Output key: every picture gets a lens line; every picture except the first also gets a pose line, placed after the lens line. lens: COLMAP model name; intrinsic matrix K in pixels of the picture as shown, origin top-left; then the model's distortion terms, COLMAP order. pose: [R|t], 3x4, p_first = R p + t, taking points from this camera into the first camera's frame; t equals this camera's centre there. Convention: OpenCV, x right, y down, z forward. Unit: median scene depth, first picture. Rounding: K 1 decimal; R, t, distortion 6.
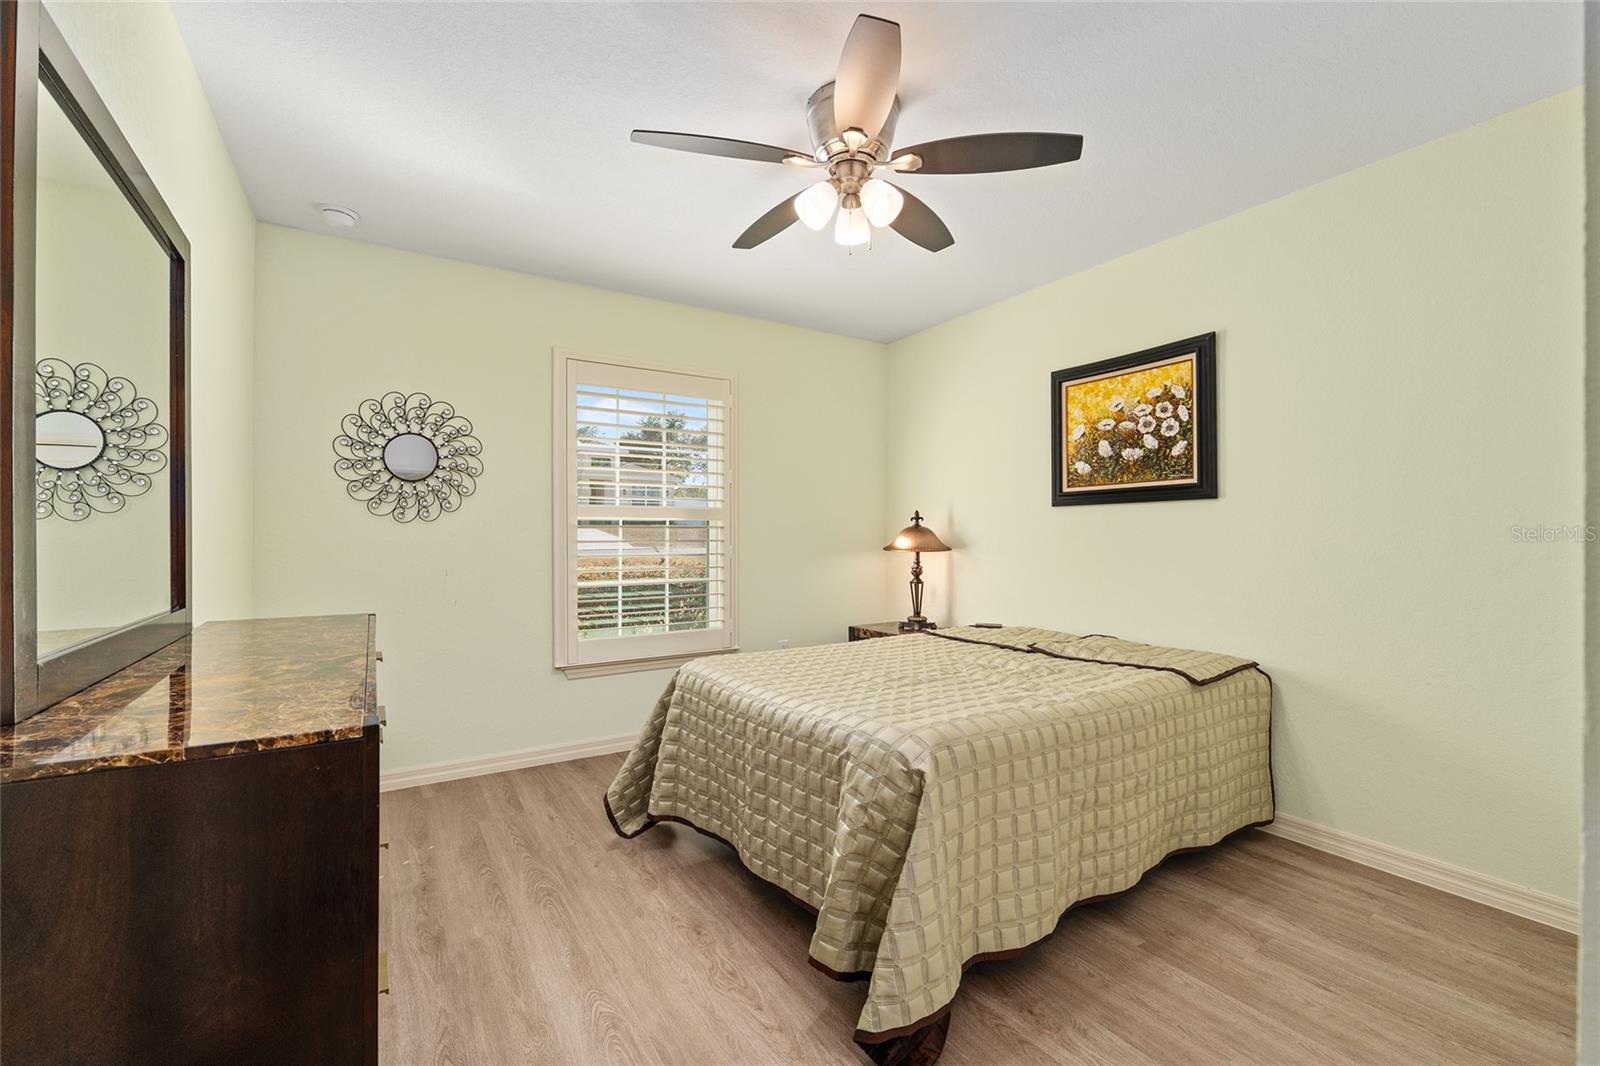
lens RADIAL K [[656.2, 0, 801.2], [0, 656.2, 561.0], [0, 0, 1]] dist [-0.000860, -0.000025]
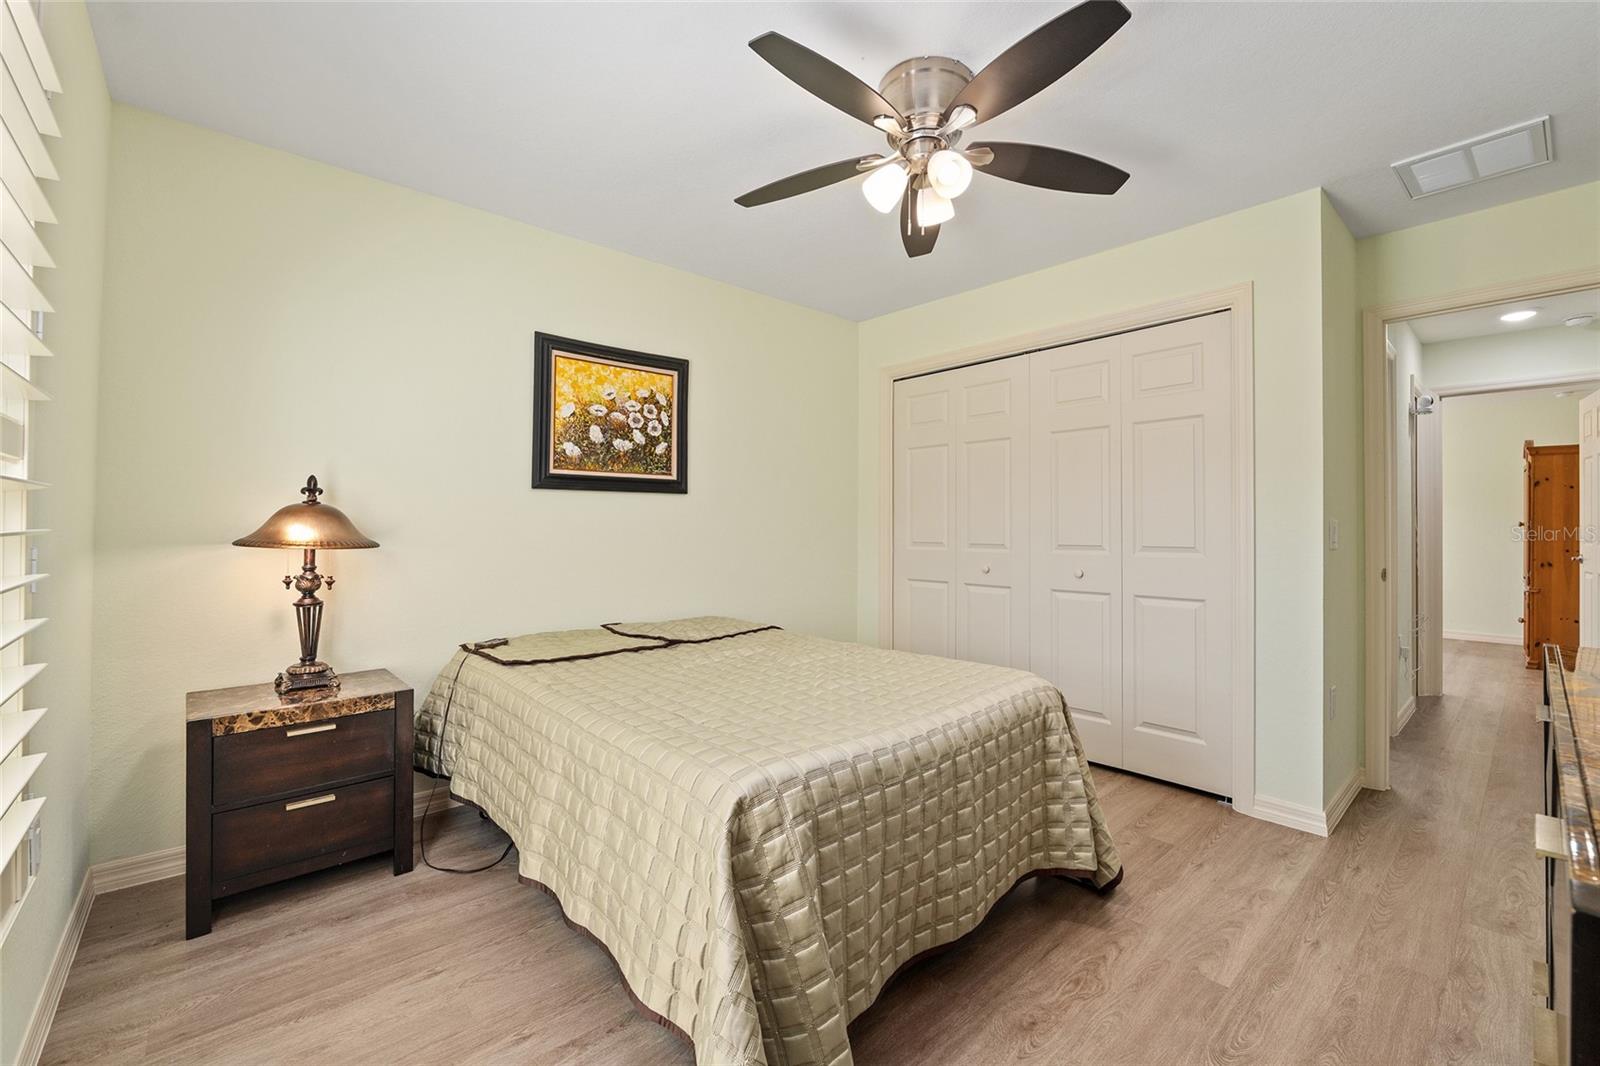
lens RADIAL K [[655.4, 0, 796.7], [0, 655.4, 535.3], [0, 0, 1]] dist [-0.013676, 0.000075]
pose [[-0.134727, -0.013363, 0.990793, -0.565024], [0.032374, 0.999316, 0.017880, -0.029593], [-0.990354, 0.034485, -0.134202, 0.871237]]
